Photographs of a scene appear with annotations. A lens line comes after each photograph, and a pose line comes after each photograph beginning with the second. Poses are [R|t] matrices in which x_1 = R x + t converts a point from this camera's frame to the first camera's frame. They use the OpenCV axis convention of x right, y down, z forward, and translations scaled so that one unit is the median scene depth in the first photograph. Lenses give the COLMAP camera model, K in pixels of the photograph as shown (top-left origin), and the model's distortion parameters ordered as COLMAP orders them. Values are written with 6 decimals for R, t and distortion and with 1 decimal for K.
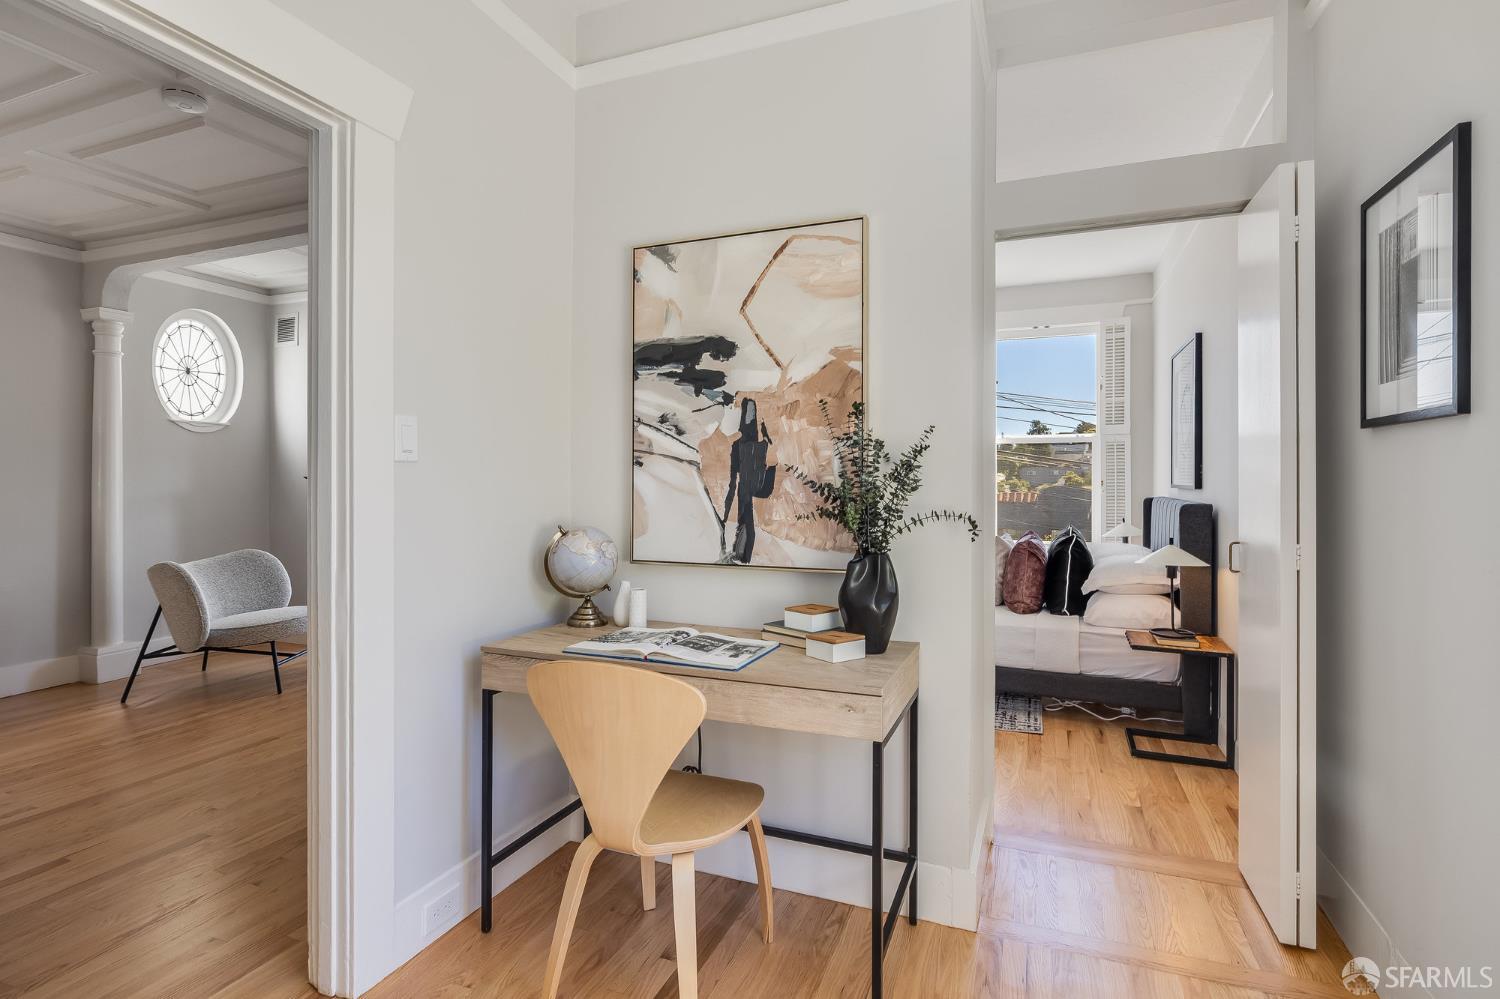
lens RADIAL K [[736.9, 0, 749.4], [0, 736.9, 483.8], [0, 0, 1]] dist [-0.000458, -0.000037]
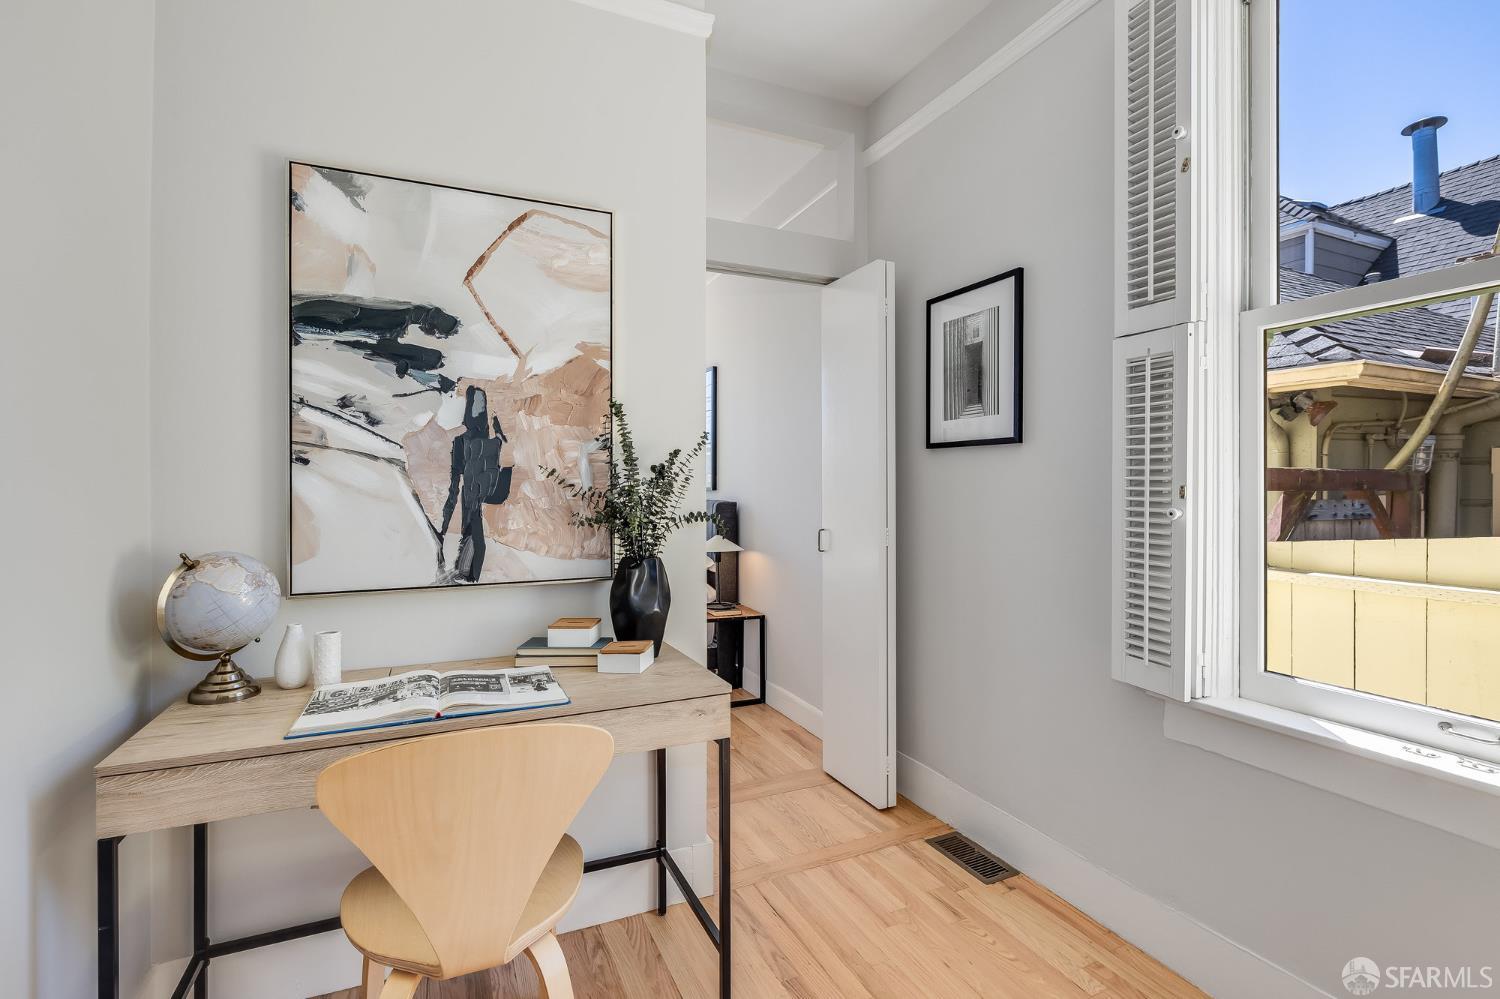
lens RADIAL K [[696.6, 0, 747.6], [0, 696.6, 489.8], [0, 0, 1]] dist [-0.000137, 0.000198]
pose [[0.692343, -0.007162, 0.721533, -0.358006], [0.004308, 0.999974, 0.005792, -0.000910], [-0.721555, -0.000902, 0.692356, 0.218033]]
